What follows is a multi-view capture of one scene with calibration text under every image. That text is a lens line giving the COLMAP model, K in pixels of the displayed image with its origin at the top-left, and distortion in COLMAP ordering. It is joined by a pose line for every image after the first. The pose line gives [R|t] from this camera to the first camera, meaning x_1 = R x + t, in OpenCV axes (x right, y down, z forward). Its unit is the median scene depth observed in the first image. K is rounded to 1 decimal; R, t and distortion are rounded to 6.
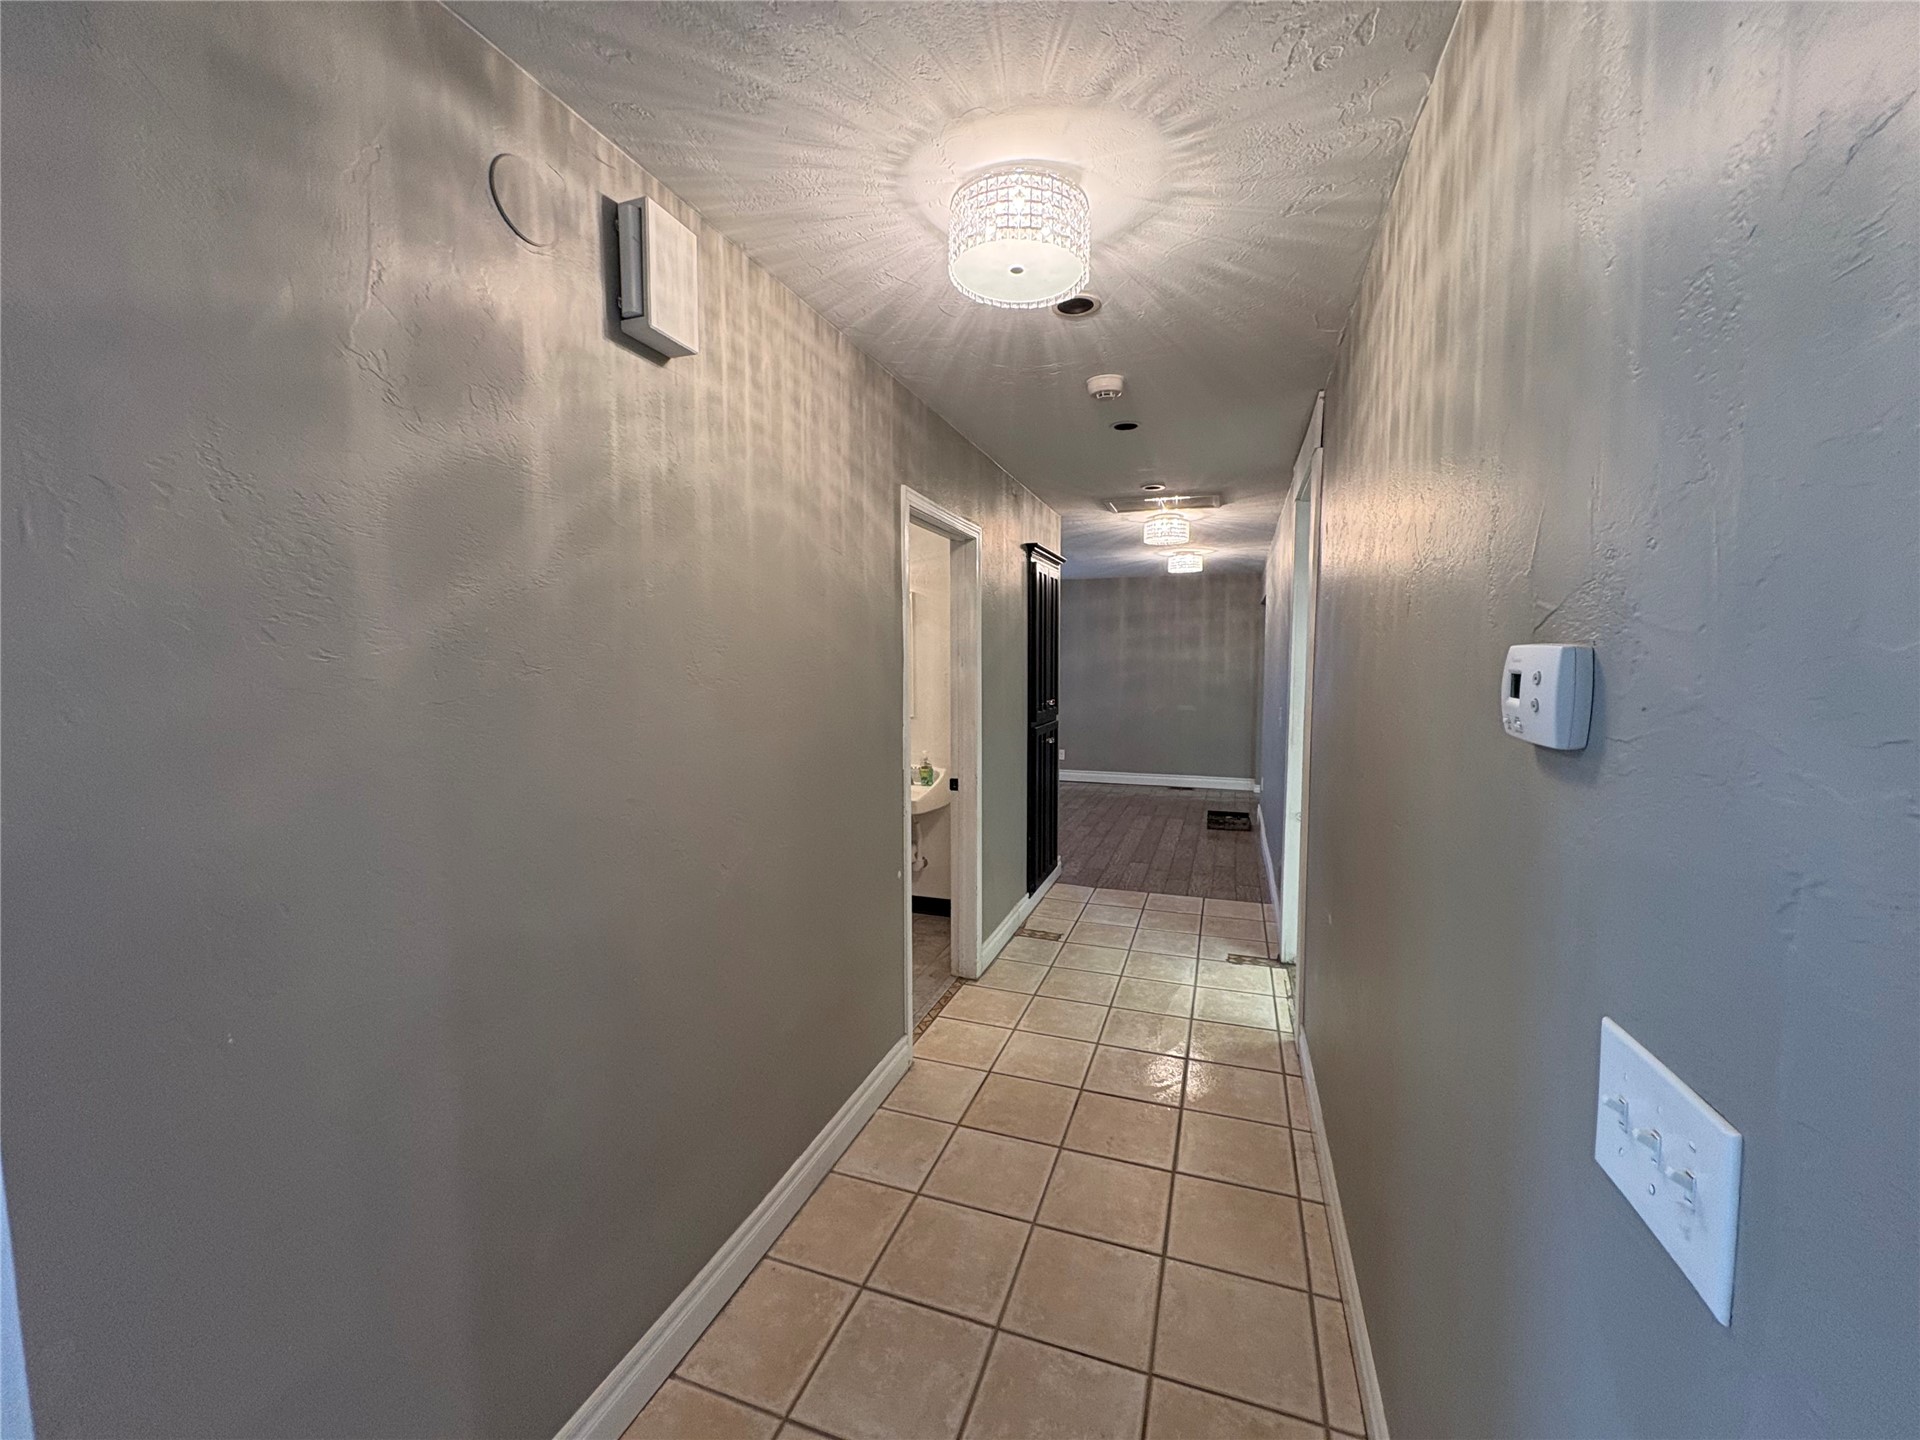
lens RADIAL K [[758.4, 0, 963.9], [0, 758.4, 720.1], [0, 0, 1]] dist [-0.000333, -0.000520]
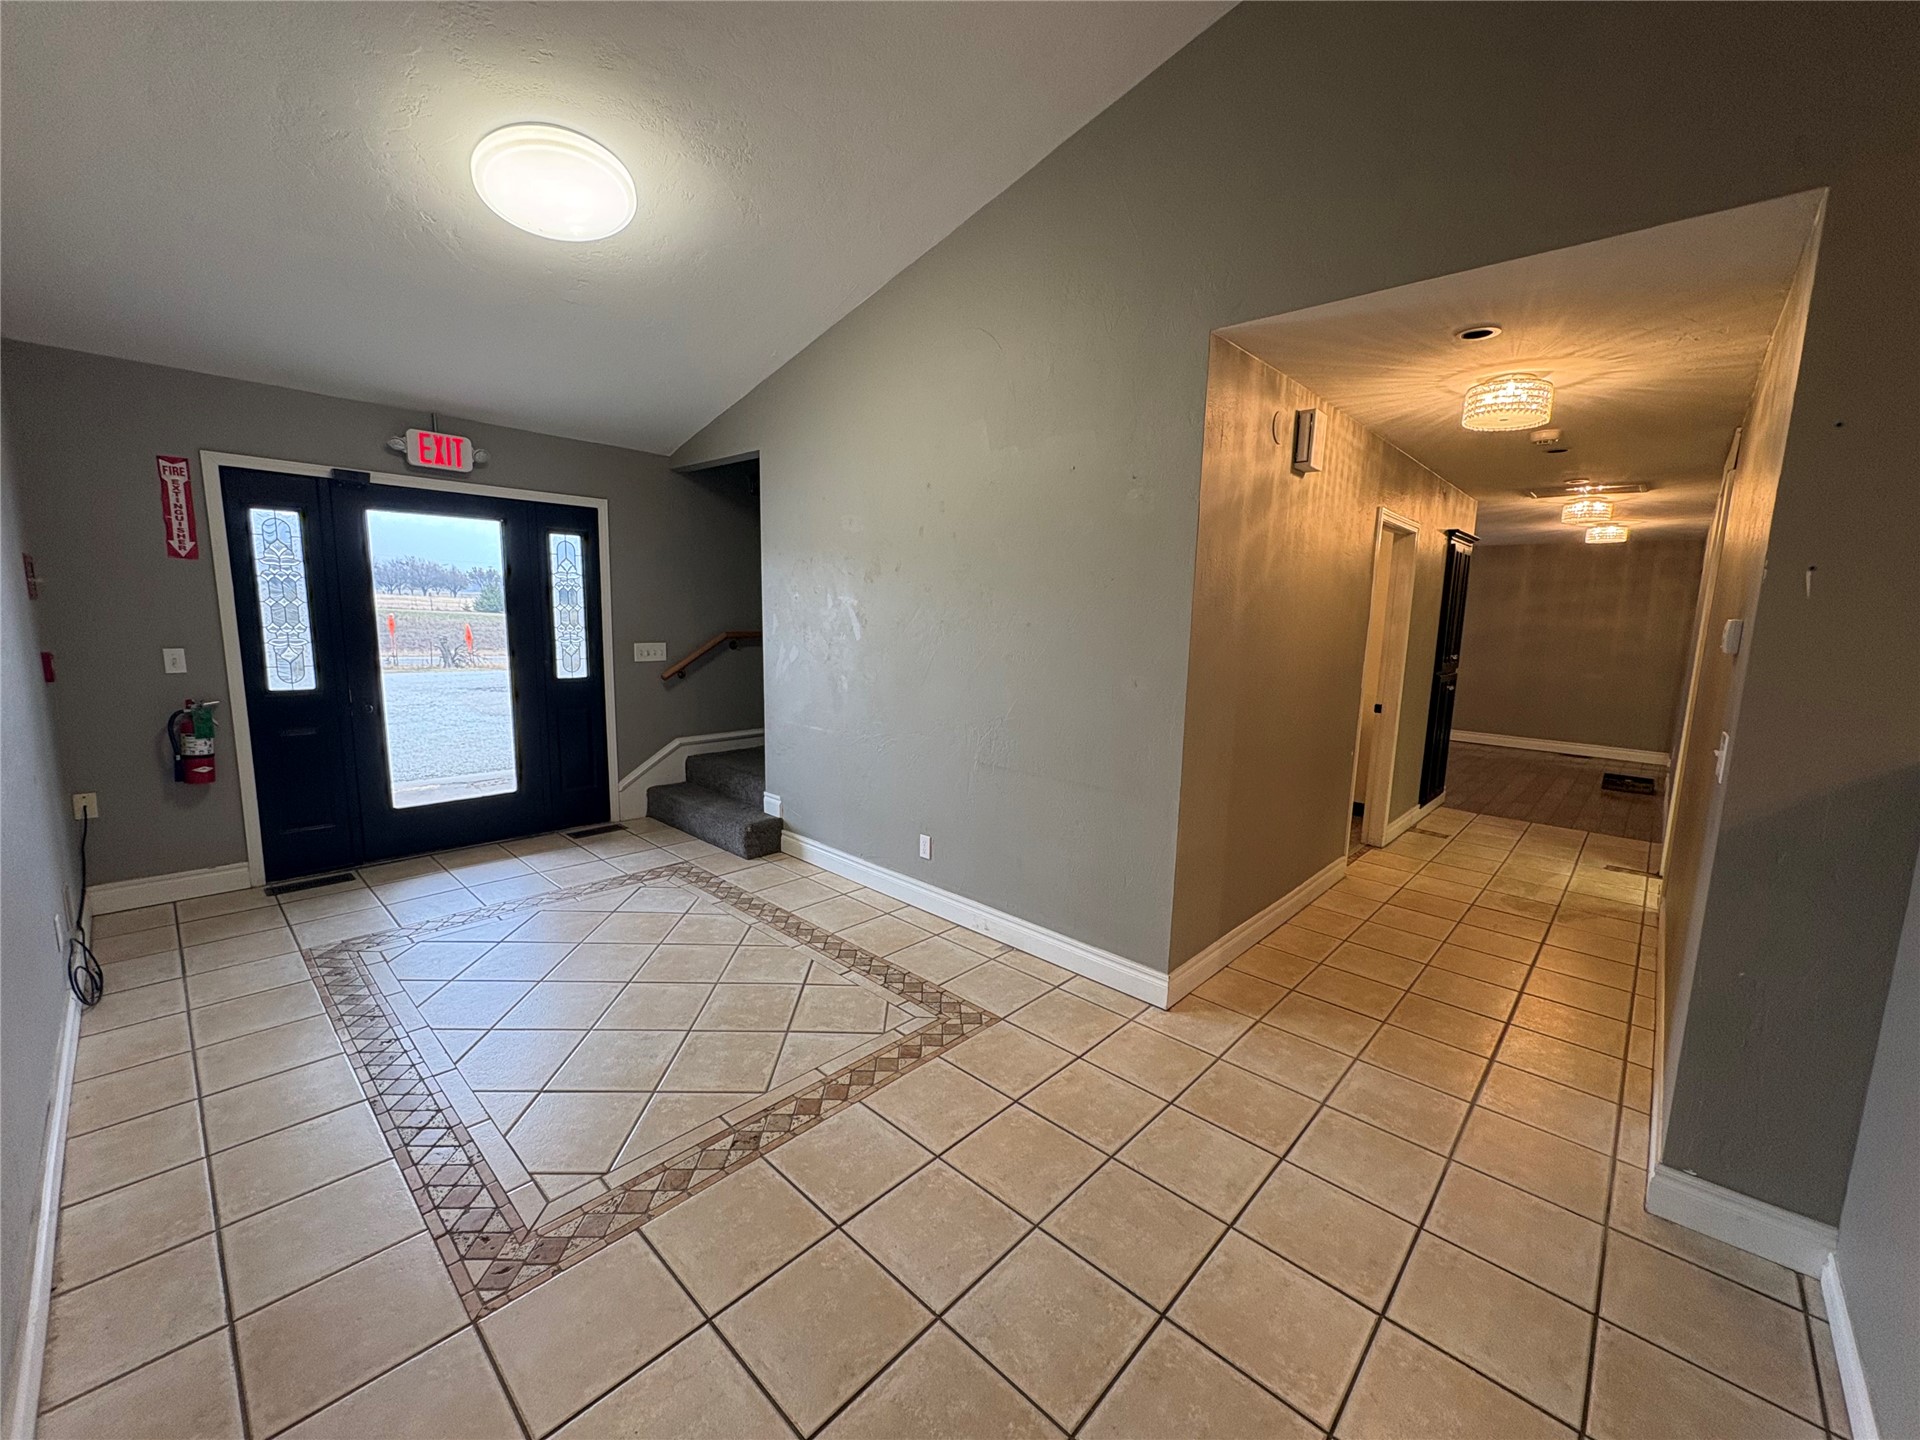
lens RADIAL K [[758.4, 0, 963.9], [0, 758.4, 720.1], [0, 0, 1]] dist [-0.000333, -0.000520]
pose [[0.915802, 0.084696, -0.392597, -0.130361], [-0.061863, 0.995593, 0.070474, 0.043758], [0.396836, -0.040253, 0.917006, -0.479630]]
